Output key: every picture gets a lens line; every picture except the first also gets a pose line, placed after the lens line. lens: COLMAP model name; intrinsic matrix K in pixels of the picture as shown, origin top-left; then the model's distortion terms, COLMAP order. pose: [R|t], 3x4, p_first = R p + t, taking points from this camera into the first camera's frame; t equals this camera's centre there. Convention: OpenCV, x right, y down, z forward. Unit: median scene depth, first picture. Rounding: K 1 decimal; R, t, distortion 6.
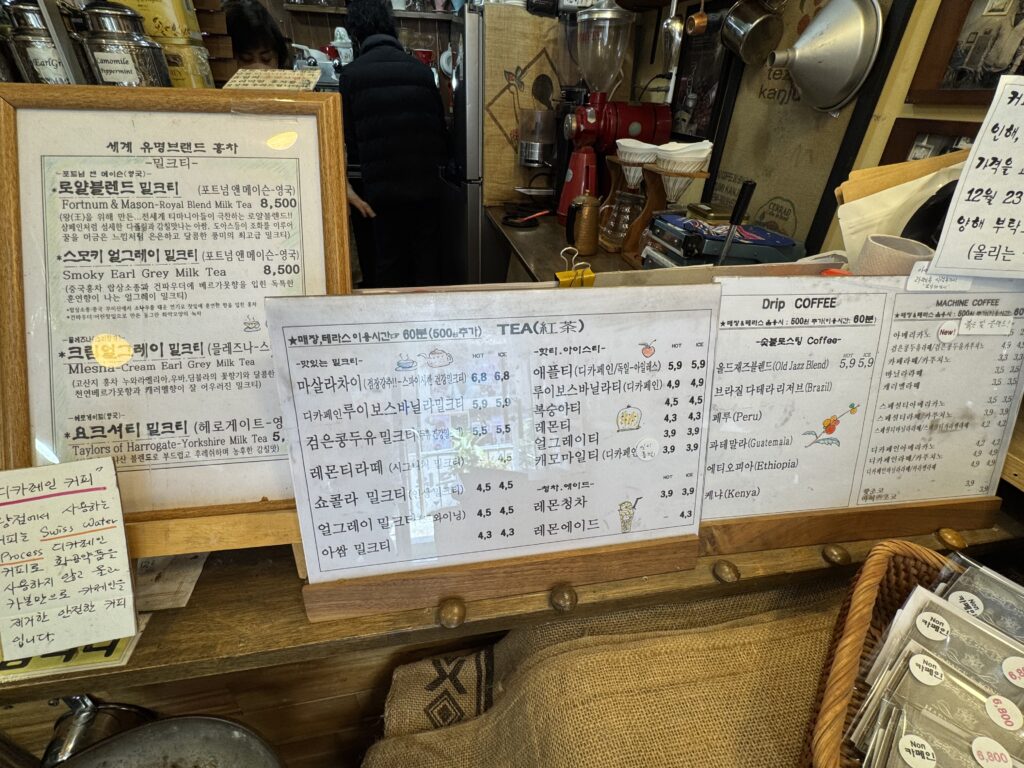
lens RADIAL K [[441.9, 0, 517.2], [0, 441.9, 373.6], [0, 0, 1]] dist [-0.001533, -0.000105]
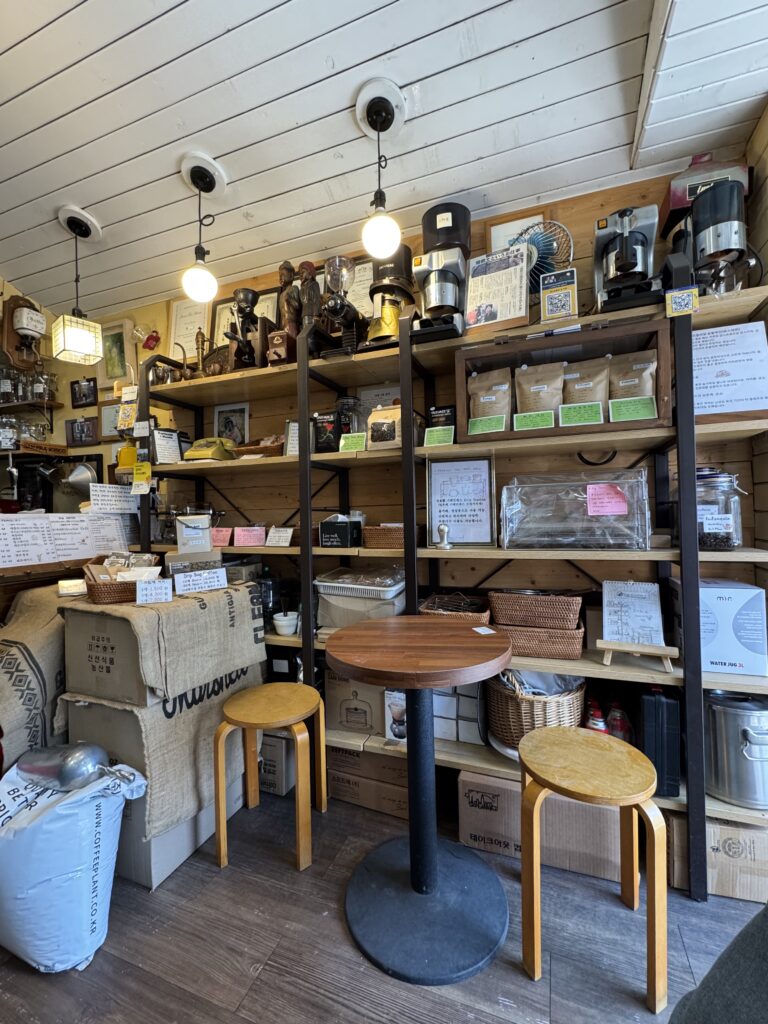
lens RADIAL K [[441.9, 0, 387.6], [0, 441.9, 510.1], [0, 0, 1]] dist [-0.001533, -0.000105]
pose [[0.529534, -0.041666, 0.847265, -1.724523], [0.486315, 0.833275, -0.262965, 2.877790], [-0.695048, 0.551287, 0.461510, -3.976056]]
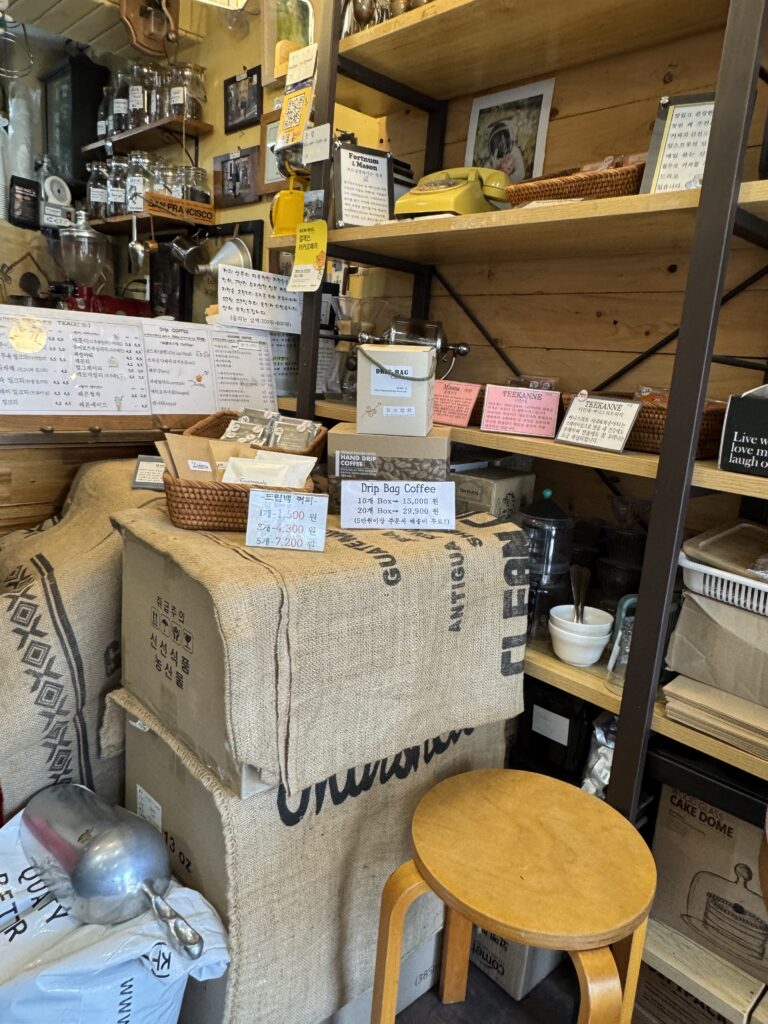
lens RADIAL K [[700.2, 0, 373.8], [0, 700.2, 490.0], [0, 0, 1]] dist [-0.003222, 0.001428]
pose [[0.857929, -0.065606, 0.509562, -0.532092], [0.234565, 0.932428, -0.274878, 2.099423], [-0.457096, 0.355351, 0.815346, -2.566797]]
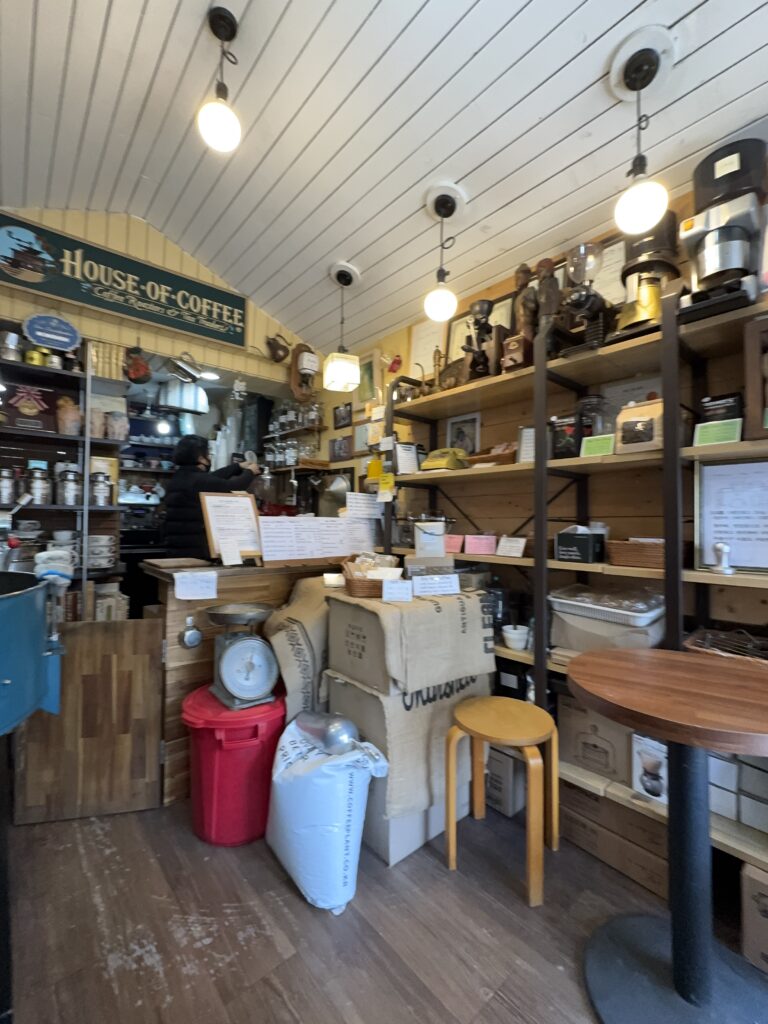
lens RADIAL K [[441.9, 0, 385.9], [0, 441.9, 509.5], [0, 0, 1]] dist [-0.001533, -0.000105]
pose [[0.864040, -0.014068, 0.503227, -1.776474], [0.287326, 0.834588, -0.470006, 2.768636], [-0.413376, 0.550695, 0.725159, -3.831347]]
